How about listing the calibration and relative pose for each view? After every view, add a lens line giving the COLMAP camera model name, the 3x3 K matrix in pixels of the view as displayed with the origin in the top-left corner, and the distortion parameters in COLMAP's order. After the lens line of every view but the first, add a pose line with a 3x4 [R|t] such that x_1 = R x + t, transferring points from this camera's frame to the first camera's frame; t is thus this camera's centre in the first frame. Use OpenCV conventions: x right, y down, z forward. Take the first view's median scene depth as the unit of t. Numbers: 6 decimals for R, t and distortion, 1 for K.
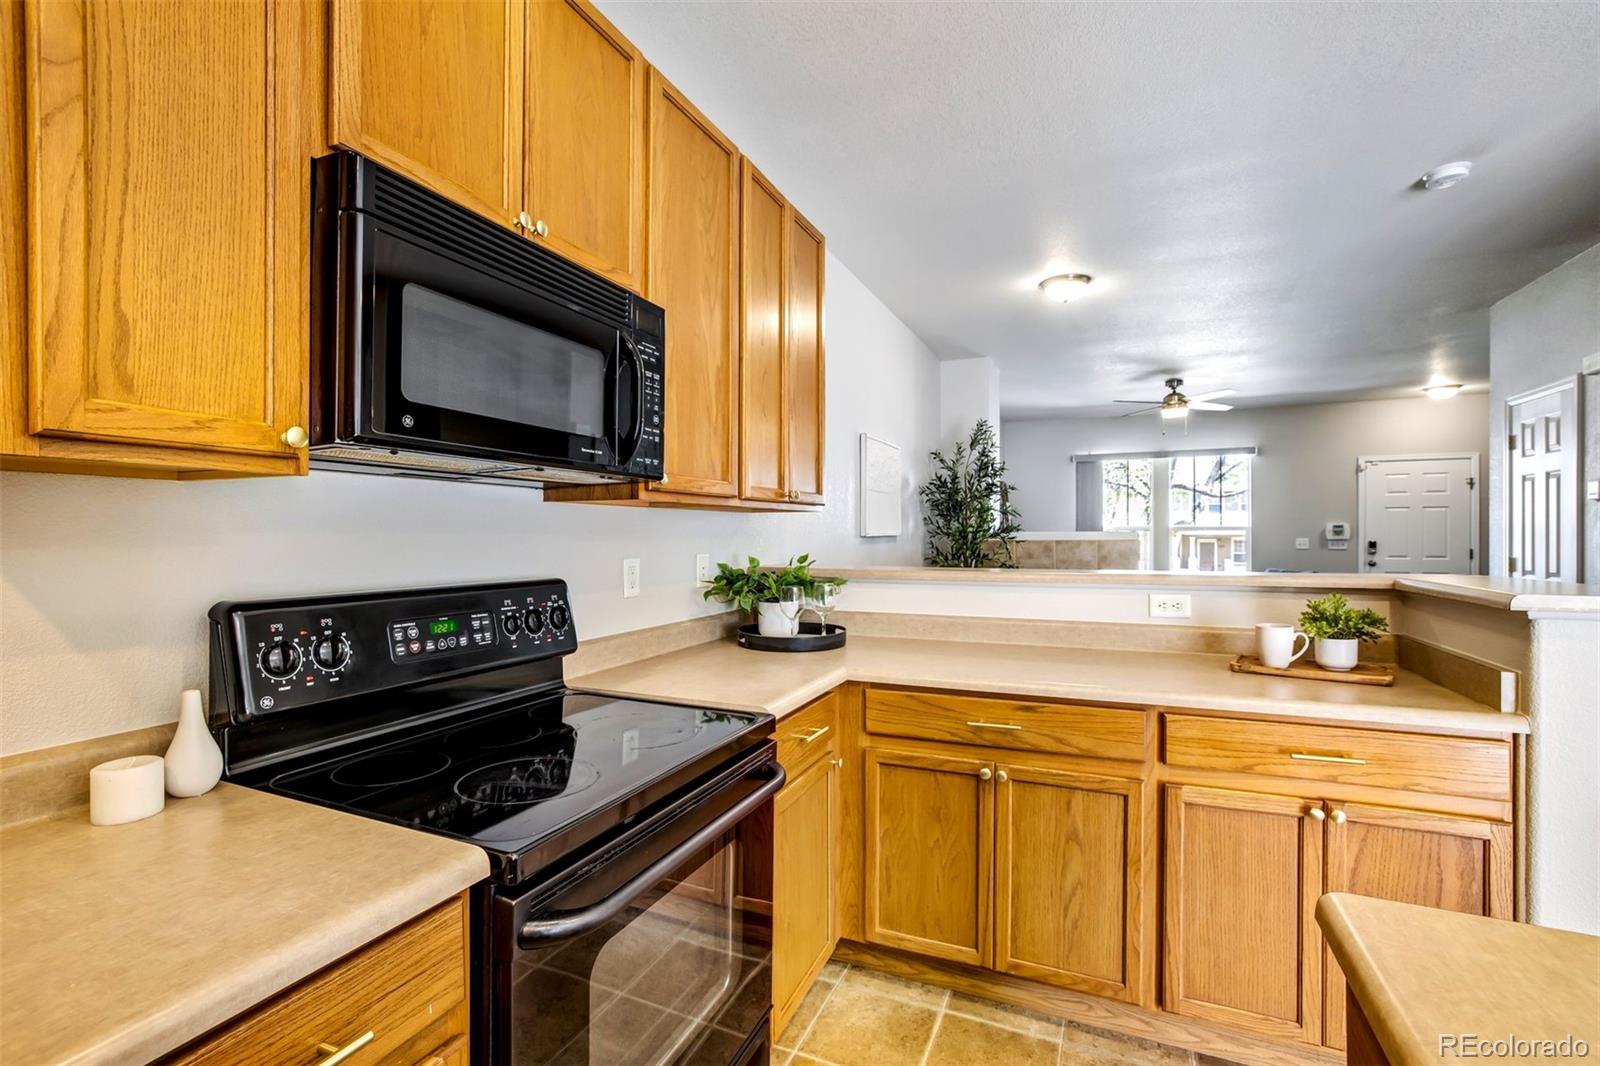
lens RADIAL K [[712.3, 0, 804.7], [0, 712.3, 536.2], [0, 0, 1]] dist [-0.036642, 0.017705]
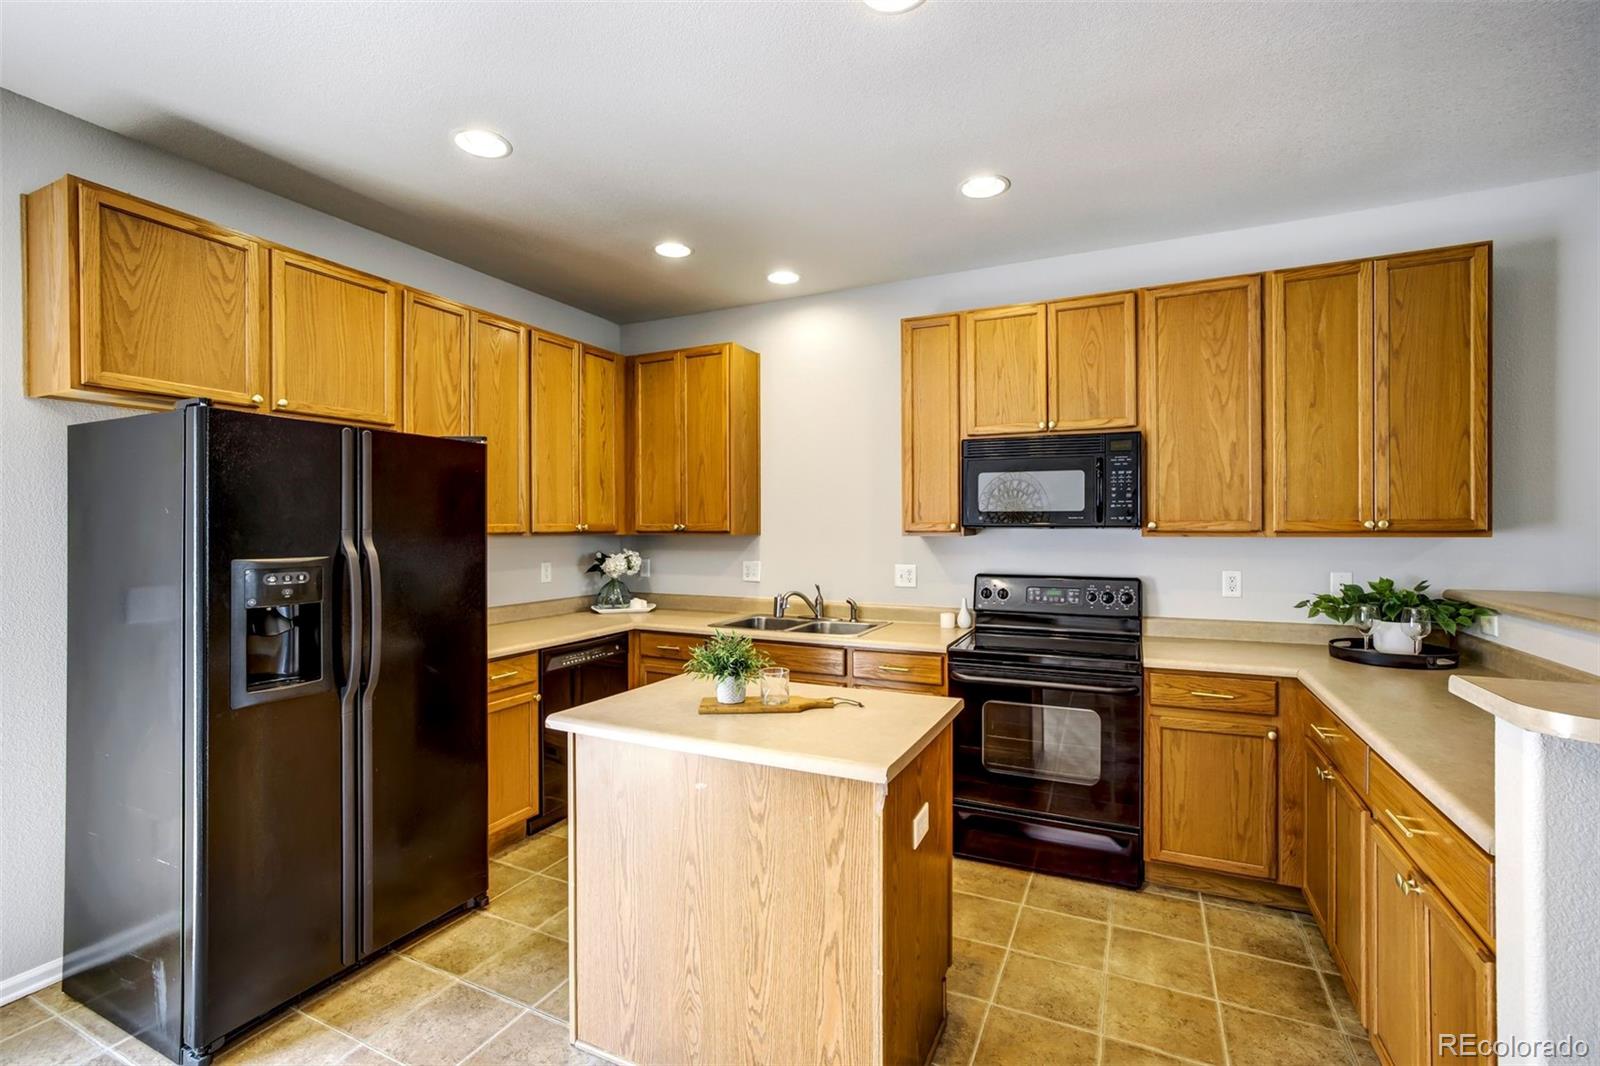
lens RADIAL K [[712.3, 0, 804.7], [0, 712.3, 536.2], [0, 0, 1]] dist [-0.036642, 0.017705]
pose [[-0.046690, 0.014355, -0.998806, 1.546568], [0.001874, 0.999896, 0.014283, -0.077882], [0.998908, -0.001205, -0.046712, 0.219223]]
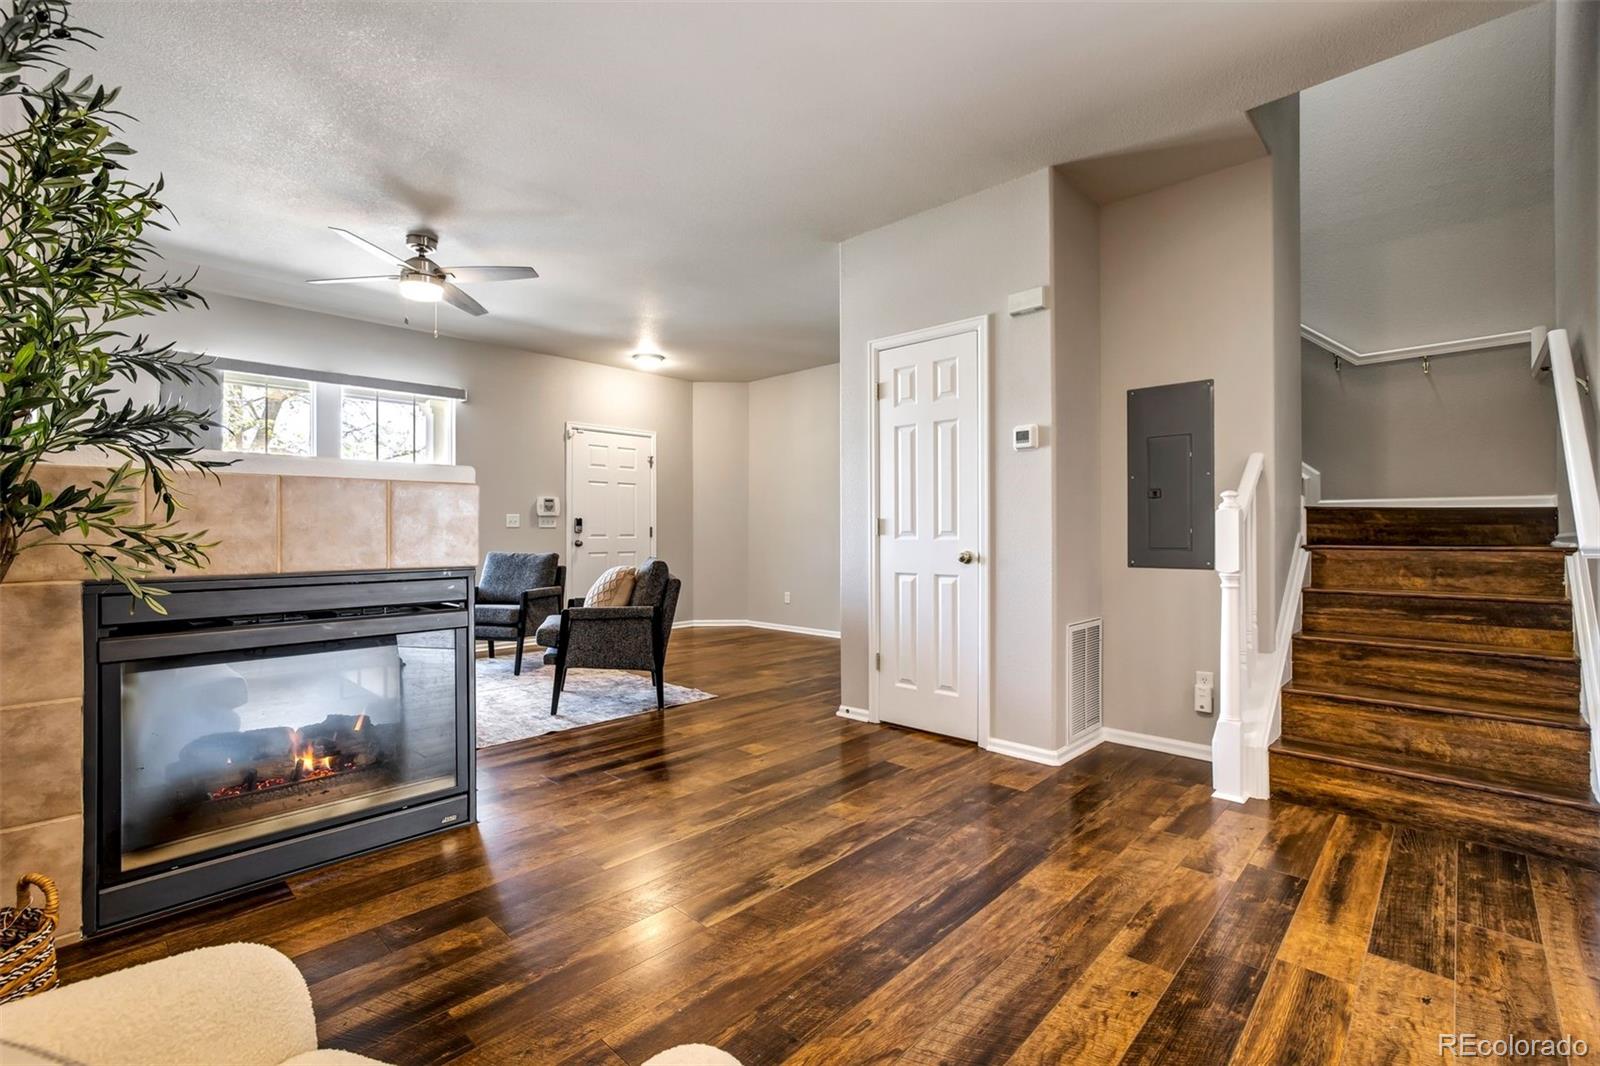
lens RADIAL K [[712.3, 0, 804.7], [0, 712.3, 536.2], [0, 0, 1]] dist [-0.036642, 0.017705]
pose [[0.346031, -0.003209, 0.938218, 0.295485], [0.002270, 0.999994, 0.002583, 0.129933], [-0.938220, 0.001236, 0.346036, 1.933008]]
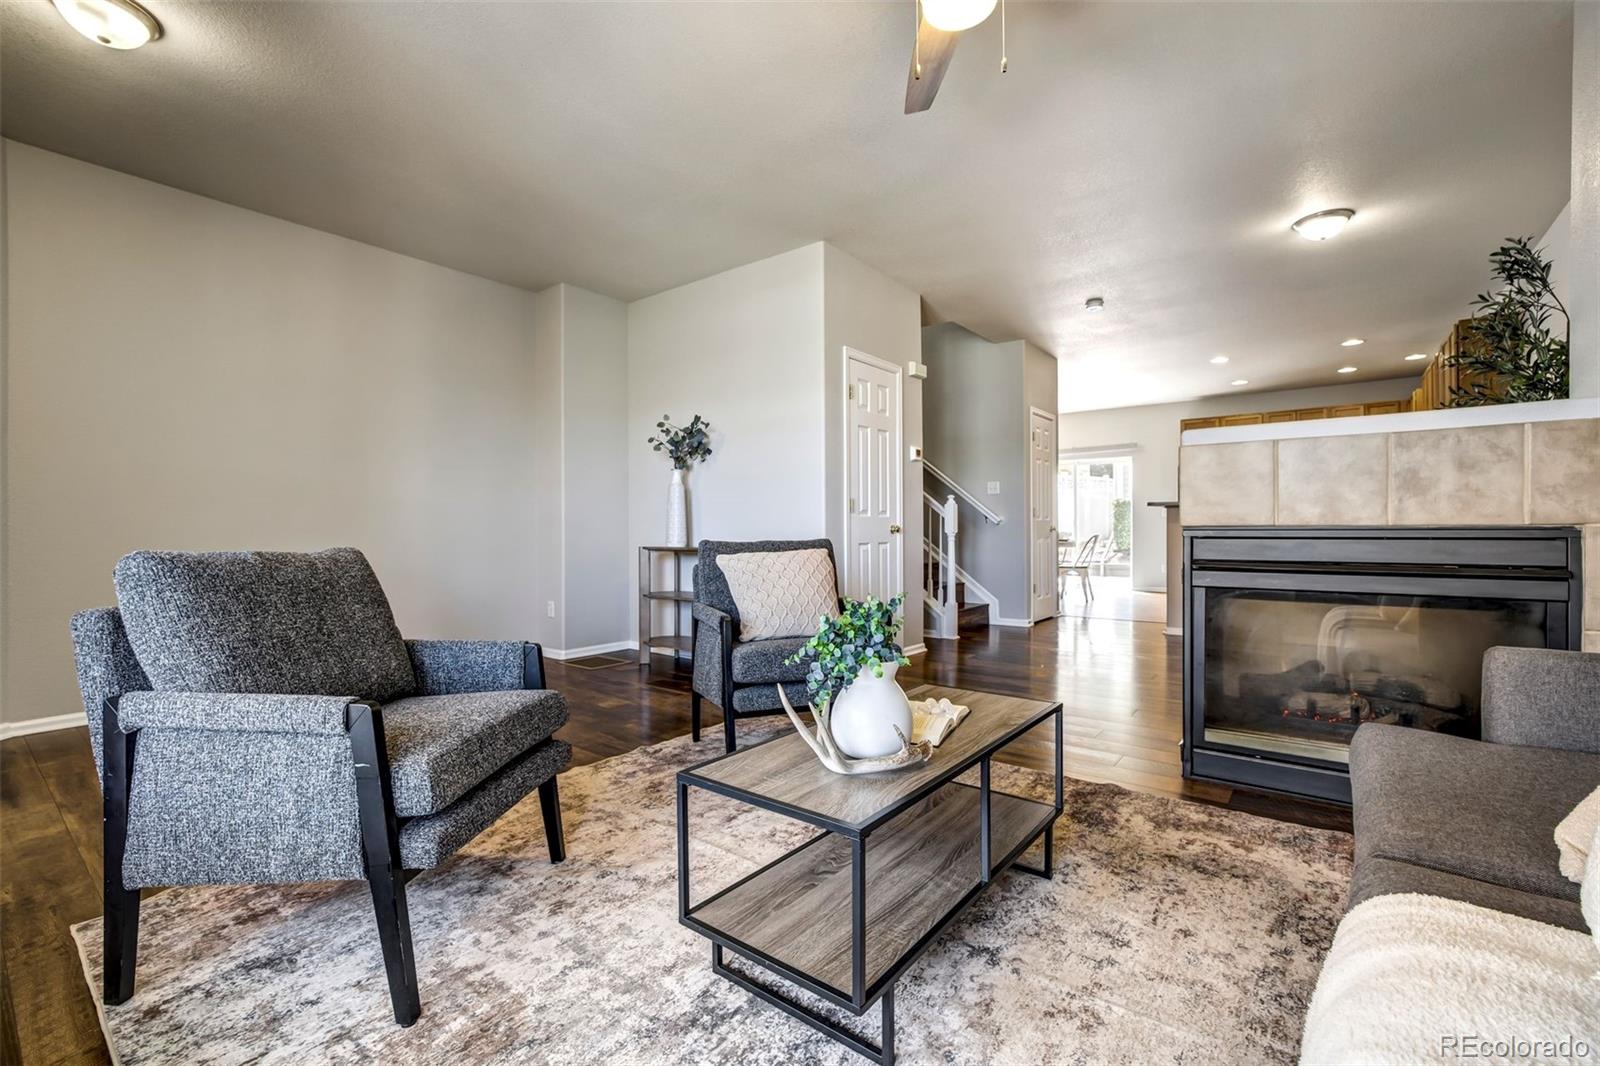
lens RADIAL K [[687.7, 0, 800.2], [0, 687.7, 535.8], [0, 0, 1]] dist [-0.034166, 0.014784]
pose [[-0.966648, 0.005742, 0.256046, 1.989344], [0.008474, 0.999918, 0.009569, 0.192276], [-0.255970, 0.011419, -0.966617, 5.042018]]
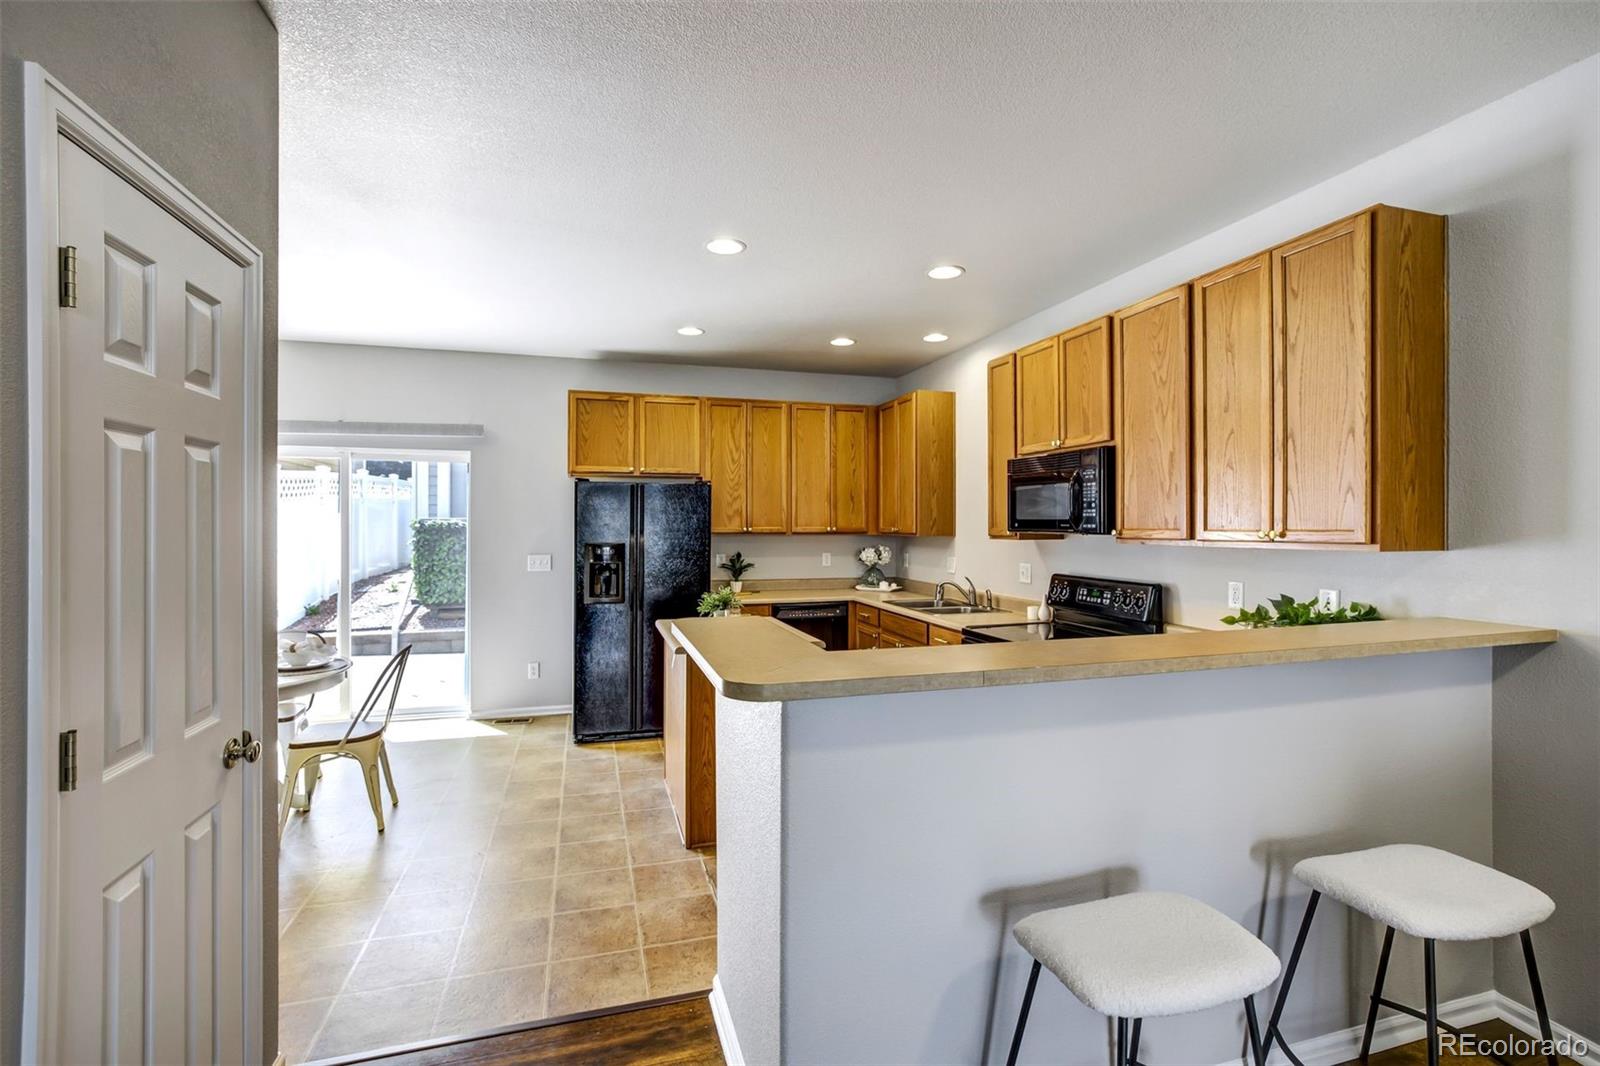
lens RADIAL K [[721.4, 0, 796.1], [0, 721.4, 525.1], [0, 0, 1]] dist [-0.001153, 0.000301]
pose [[-0.771070, 0.001142, -0.636749, 1.622389], [-0.000454, 0.999997, 0.002343, -0.102223], [0.636750, 0.002096, -0.771067, 1.885092]]
